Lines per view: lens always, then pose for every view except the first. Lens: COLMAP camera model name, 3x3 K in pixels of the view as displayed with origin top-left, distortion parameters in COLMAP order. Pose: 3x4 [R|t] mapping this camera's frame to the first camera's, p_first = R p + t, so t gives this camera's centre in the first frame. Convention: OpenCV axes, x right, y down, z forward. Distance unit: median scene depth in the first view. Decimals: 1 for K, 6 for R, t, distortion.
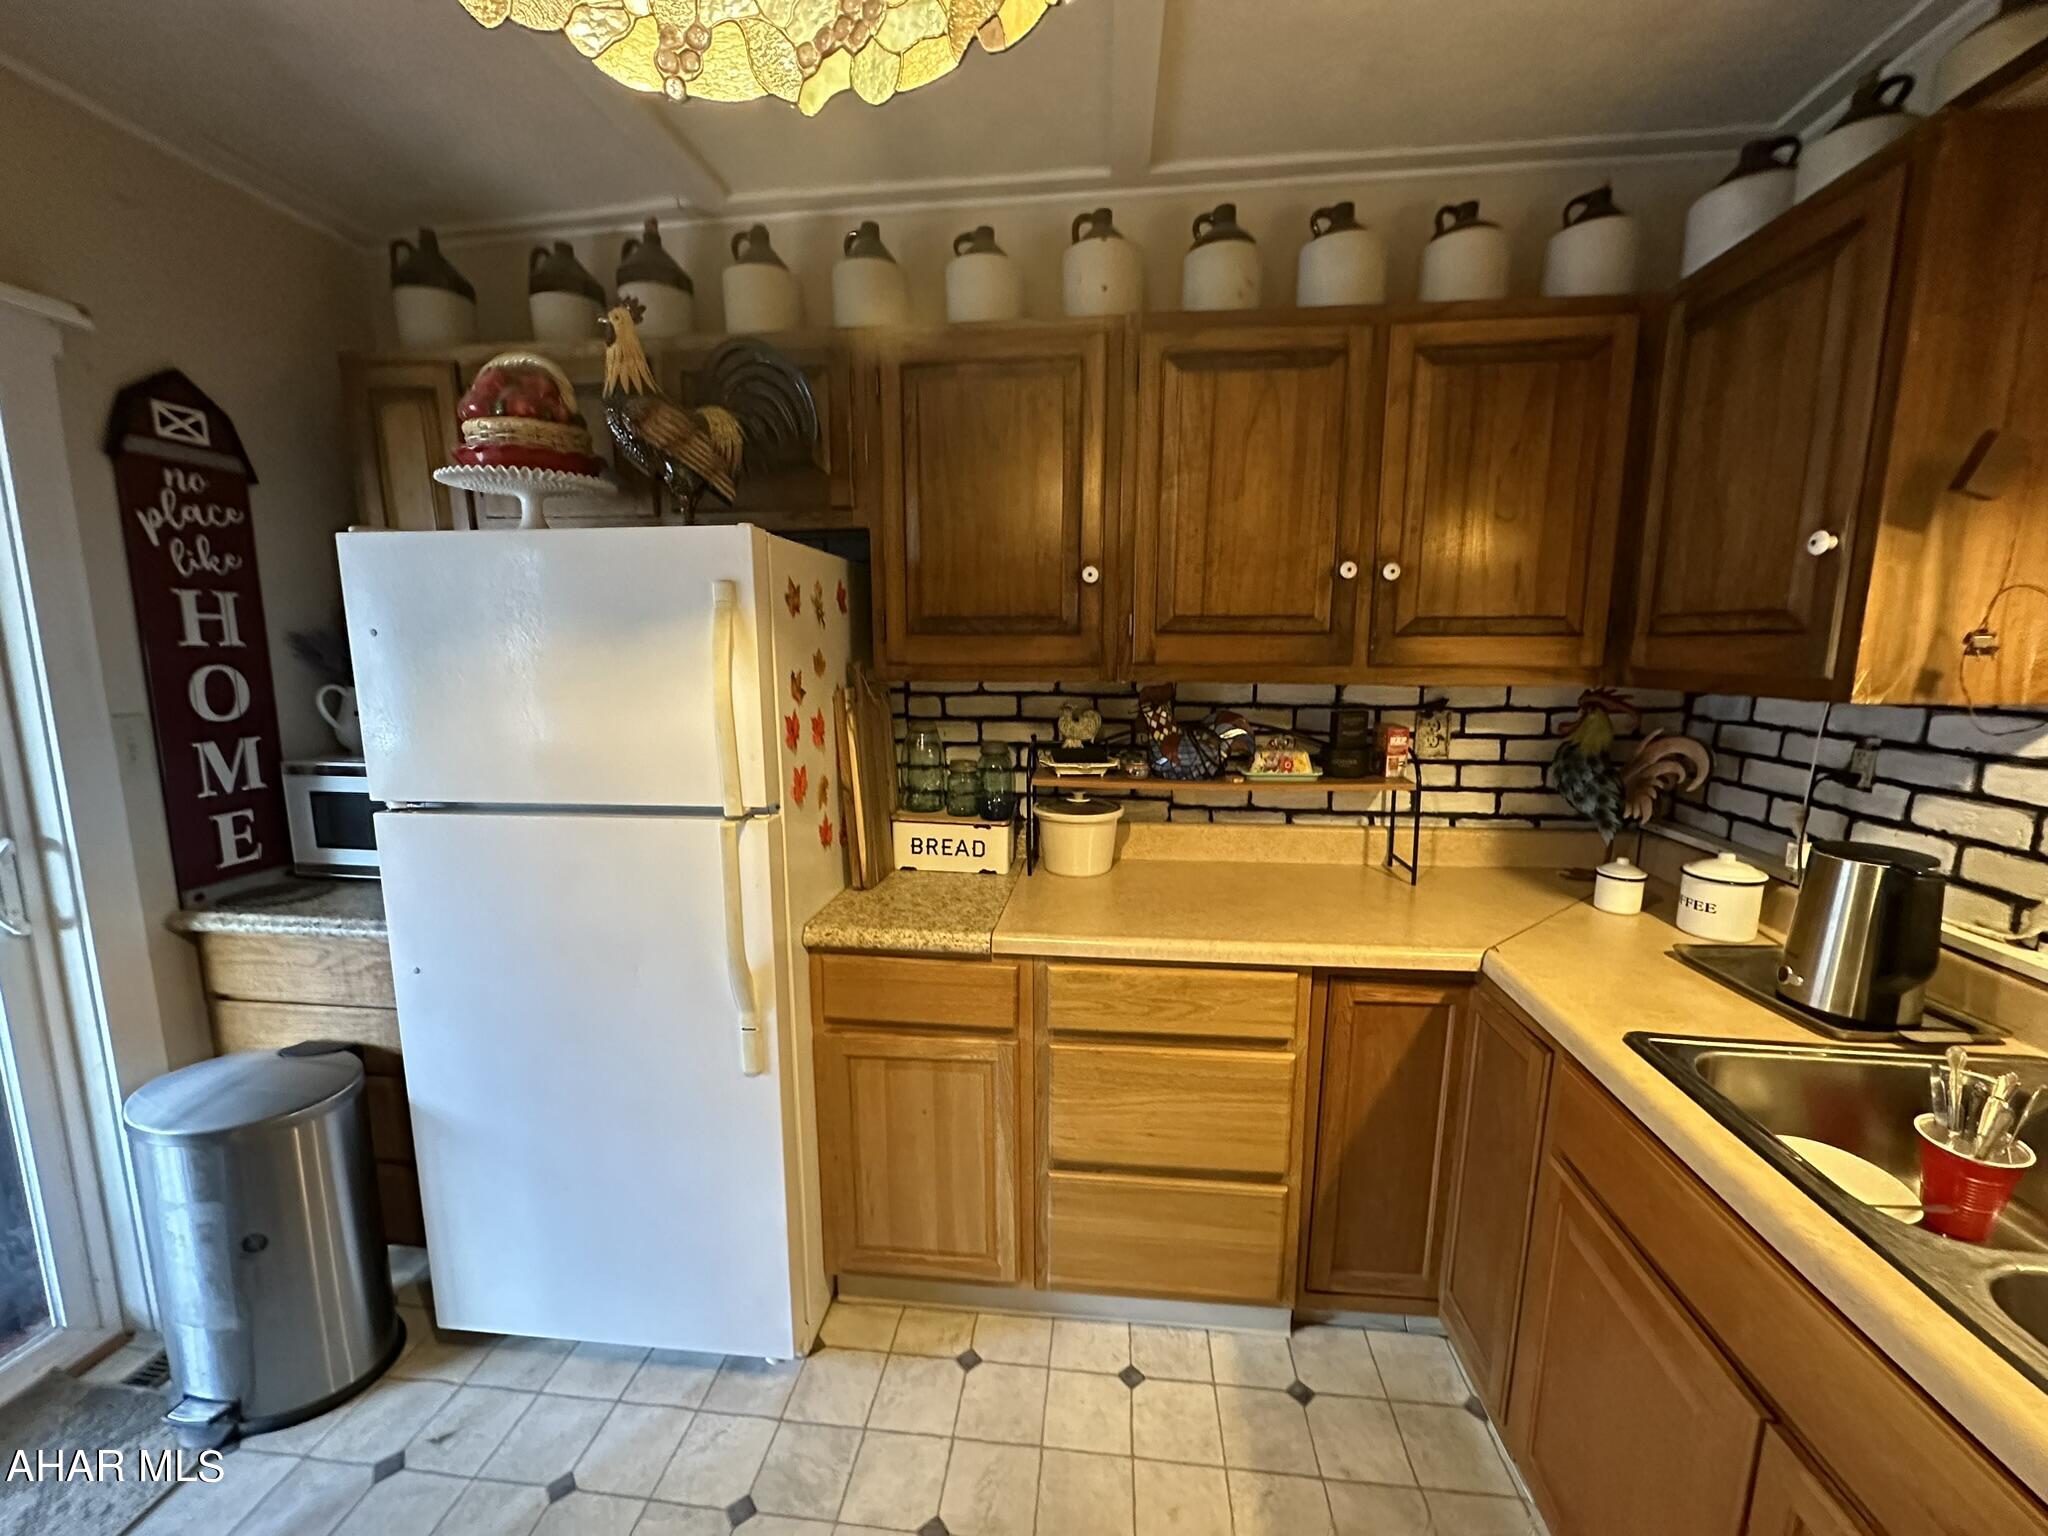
lens RADIAL K [[814.3, 0, 1026.3], [0, 814.3, 768.6], [0, 0, 1]] dist [-0.002828, 0.000714]
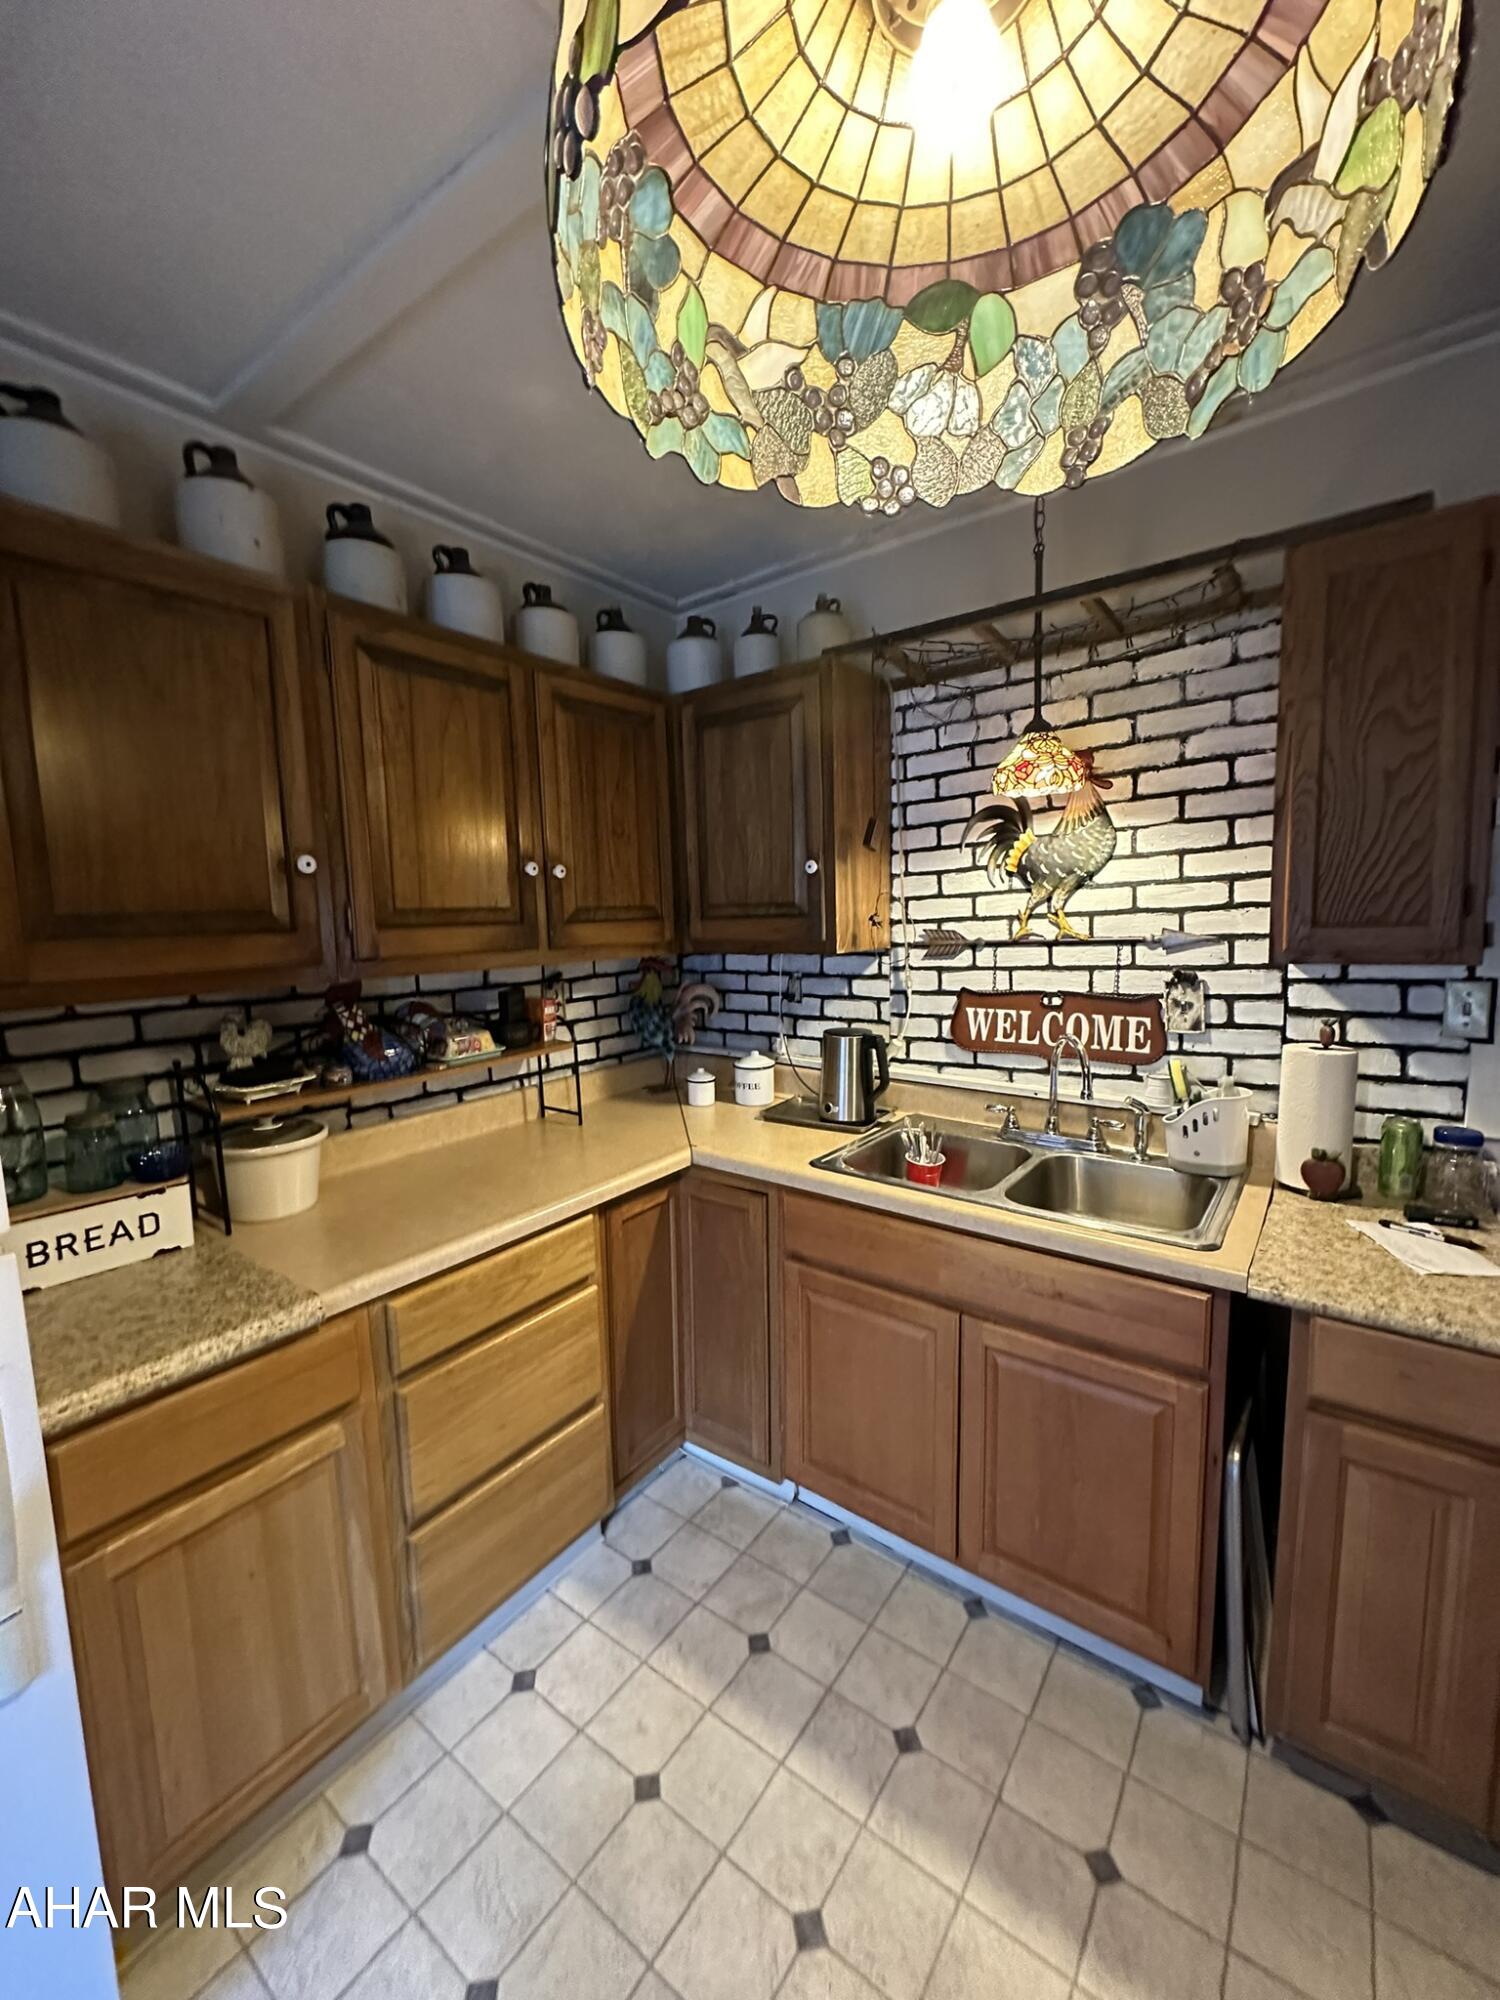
lens RADIAL K [[795.3, 0, 746.7], [0, 795.3, 995.5], [0, 0, 1]] dist [-0.002828, 0.000714]
pose [[0.503129, -0.105039, 0.857804, -0.452188], [0.159884, 0.986765, 0.027053, -0.046215], [-0.849293, 0.123538, 0.513264, 0.175091]]
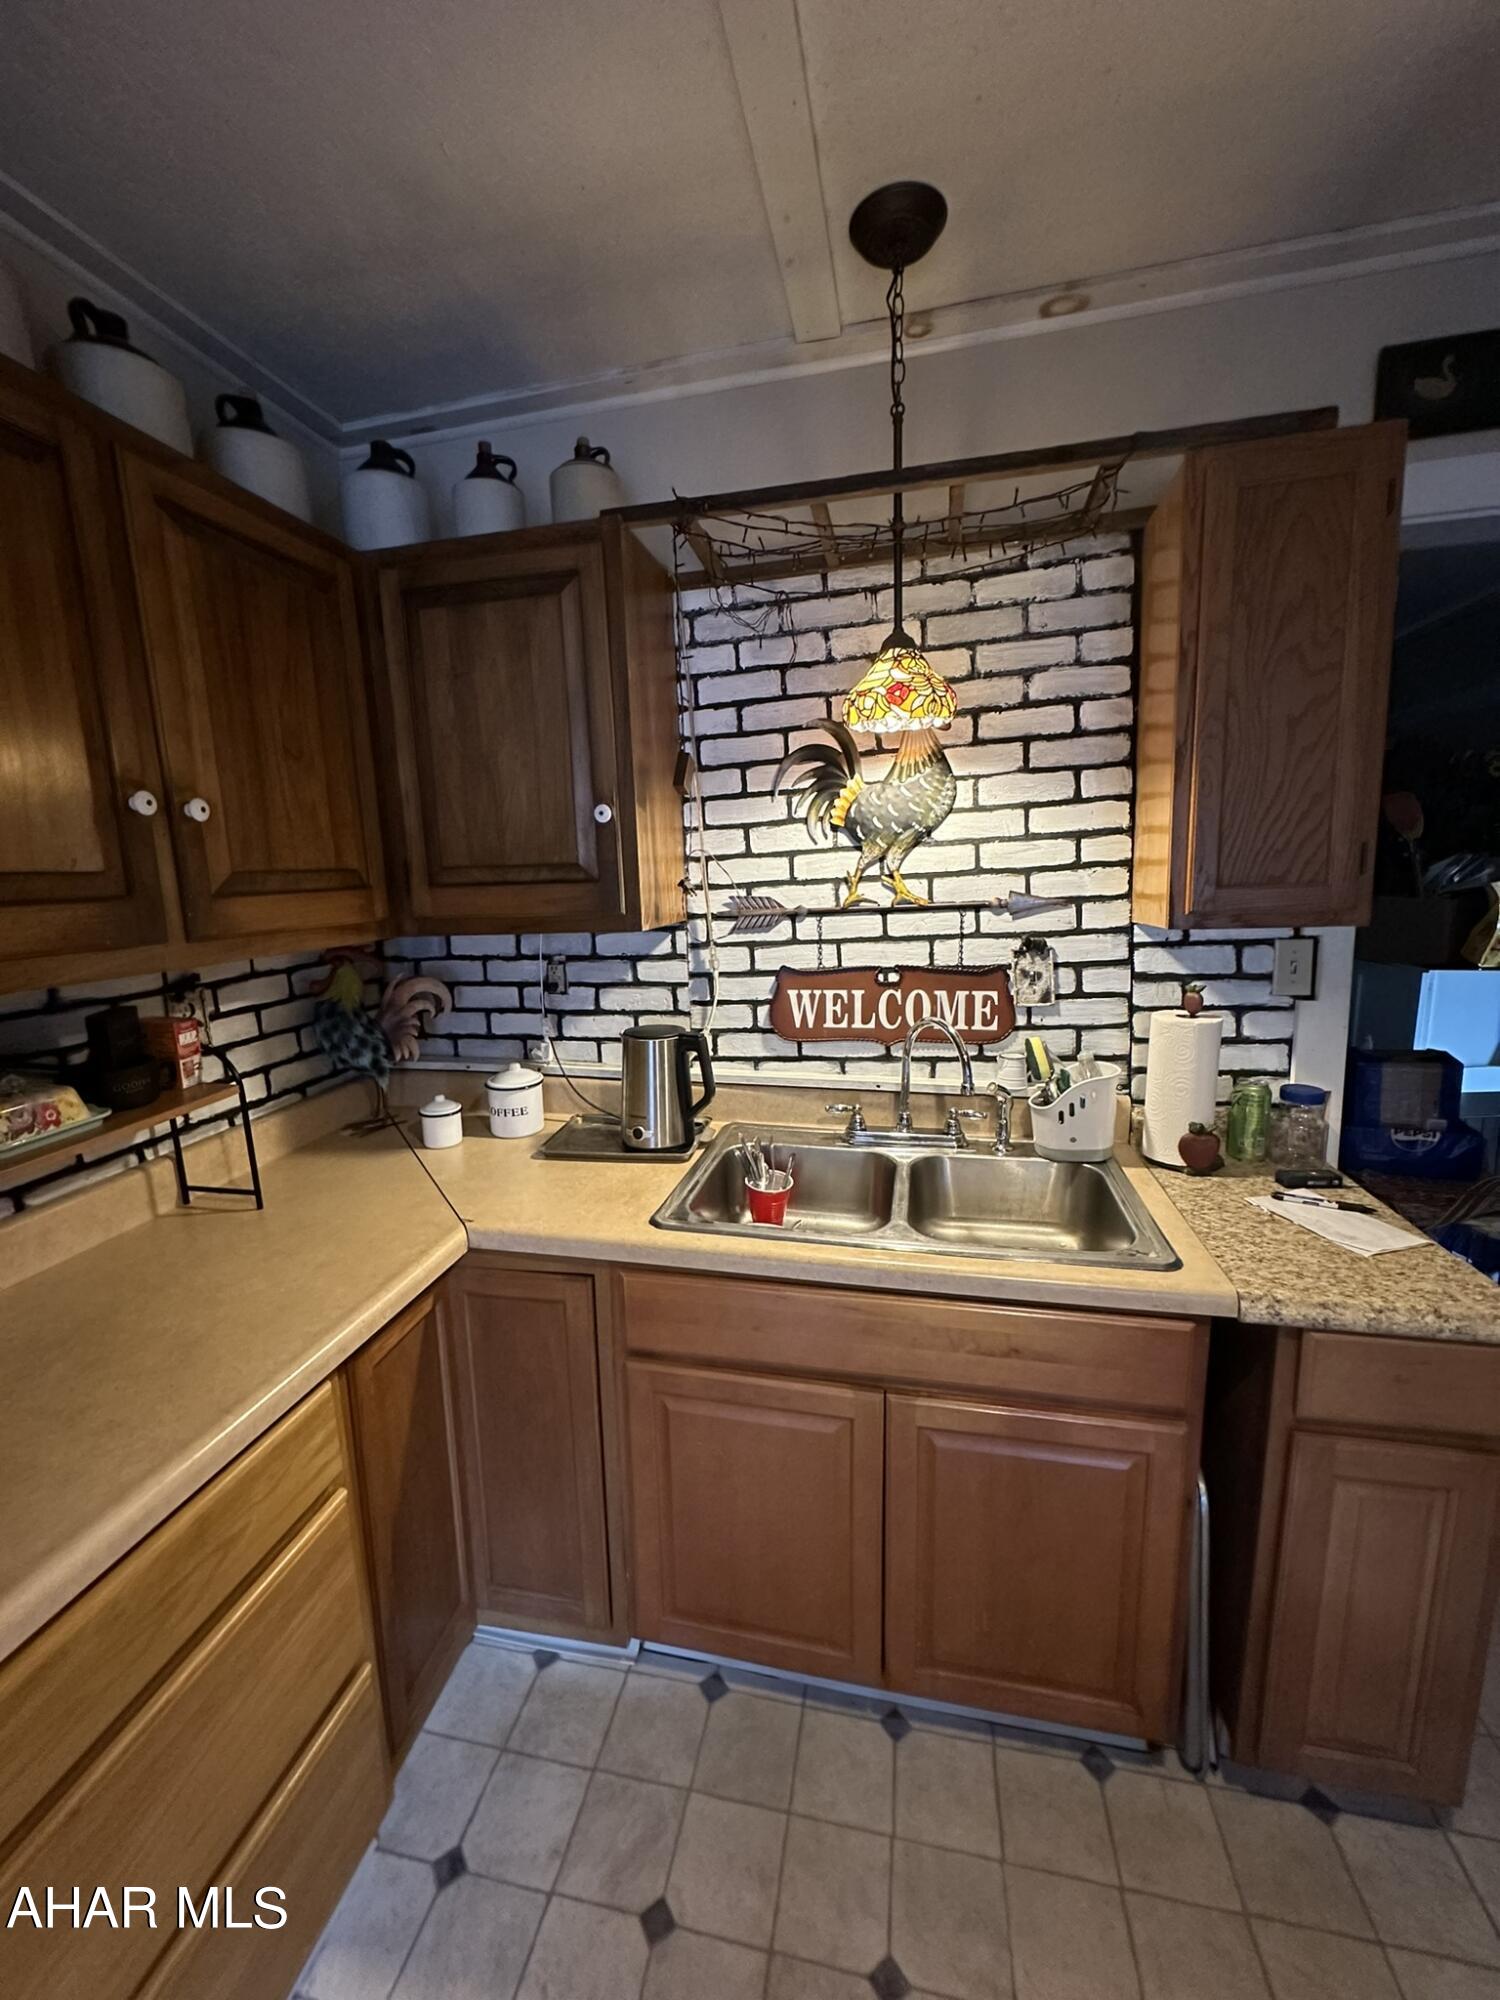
lens RADIAL K [[795.3, 0, 745.9], [0, 795.3, 998.5], [0, 0, 1]] dist [-0.002828, 0.000714]
pose [[0.096297, -0.168054, 0.981063, -0.226260], [0.183739, 0.971706, 0.148417, -0.094323], [-0.978247, 0.165967, 0.124450, 0.464354]]
